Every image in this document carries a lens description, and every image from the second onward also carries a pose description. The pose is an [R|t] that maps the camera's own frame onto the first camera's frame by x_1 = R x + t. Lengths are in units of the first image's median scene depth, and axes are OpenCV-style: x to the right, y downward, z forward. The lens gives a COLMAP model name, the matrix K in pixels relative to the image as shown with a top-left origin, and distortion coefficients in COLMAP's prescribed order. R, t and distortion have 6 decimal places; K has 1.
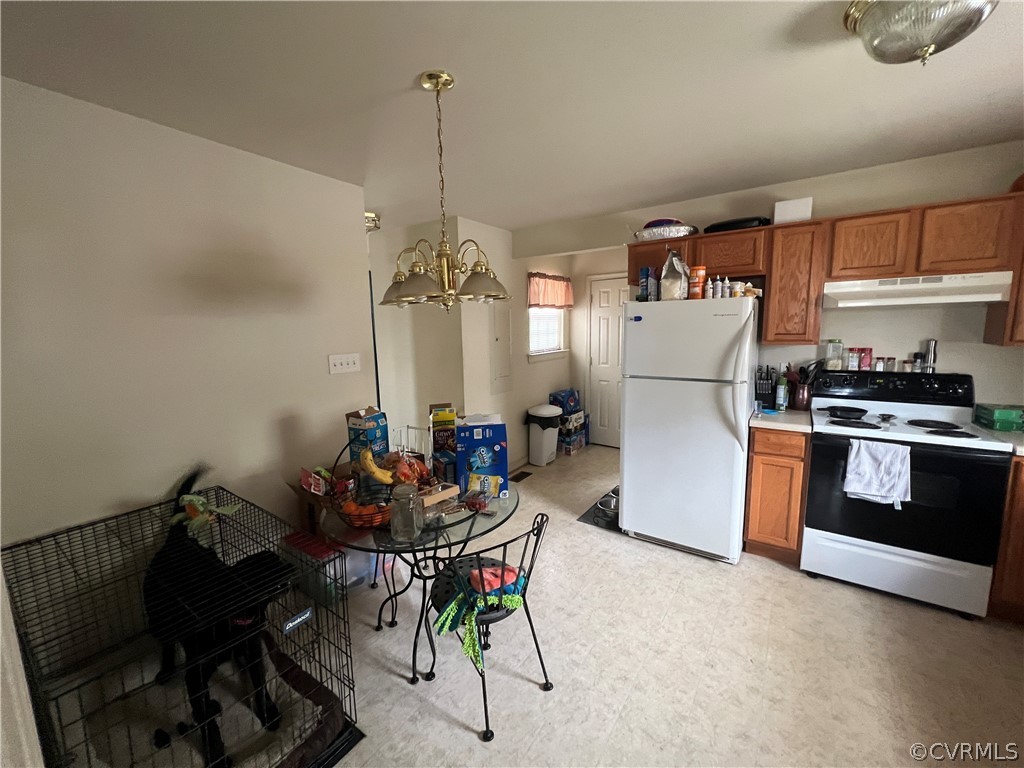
lens RADIAL K [[410.6, 0, 512.1], [0, 410.6, 382.9], [0, 0, 1]] dist [0.000484, 0.000101]
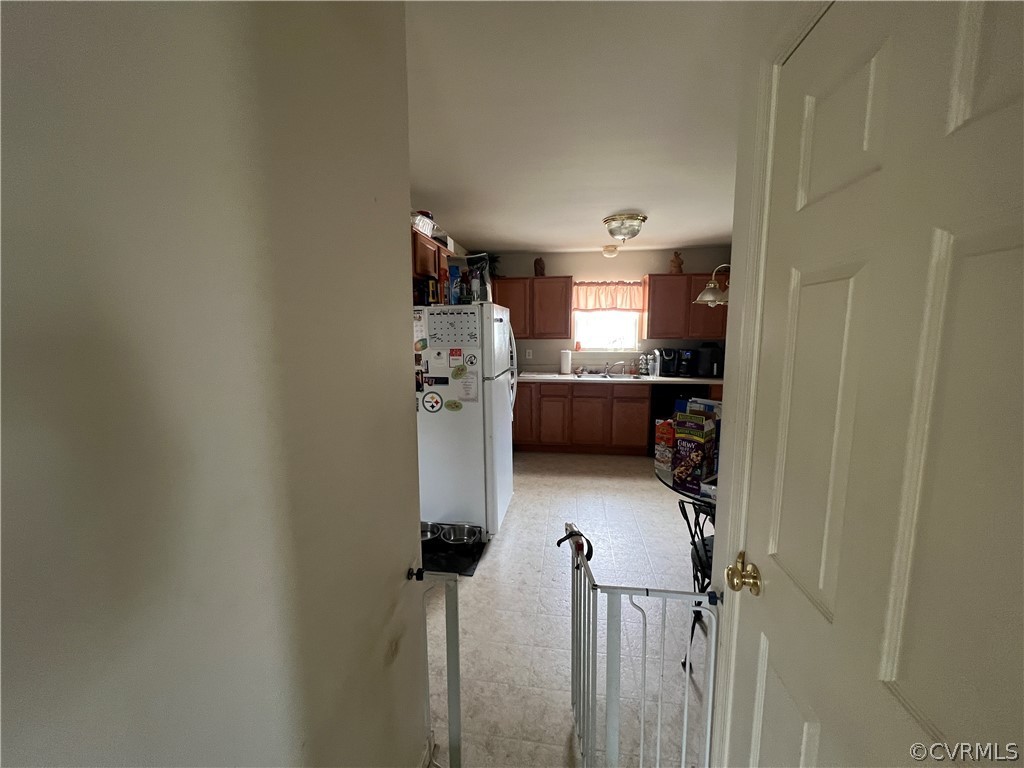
lens RADIAL K [[407.2, 0, 506.4], [0, 407.2, 384.8], [0, 0, 1]] dist [0.000223, 0.000046]
pose [[-0.429031, -0.100428, 0.897690, -0.696200], [0.148814, 0.972362, 0.179904, -0.202554], [-0.890947, 0.210773, -0.402228, 1.513568]]
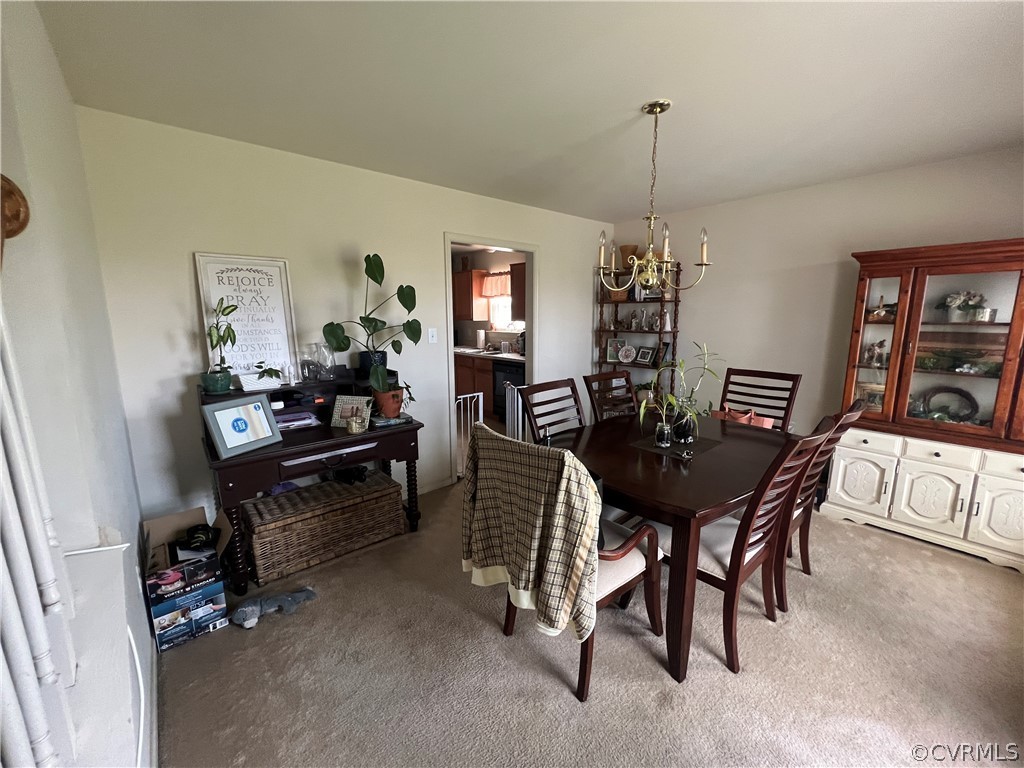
lens RADIAL K [[410.6, 0, 512.1], [0, 410.6, 382.9], [0, 0, 1]] dist [0.000484, 0.000101]
pose [[0.251264, -0.146475, 0.956771, -1.397405], [0.132222, 0.984411, 0.115983, 0.101404], [-0.958845, 0.097364, 0.266714, -0.467162]]
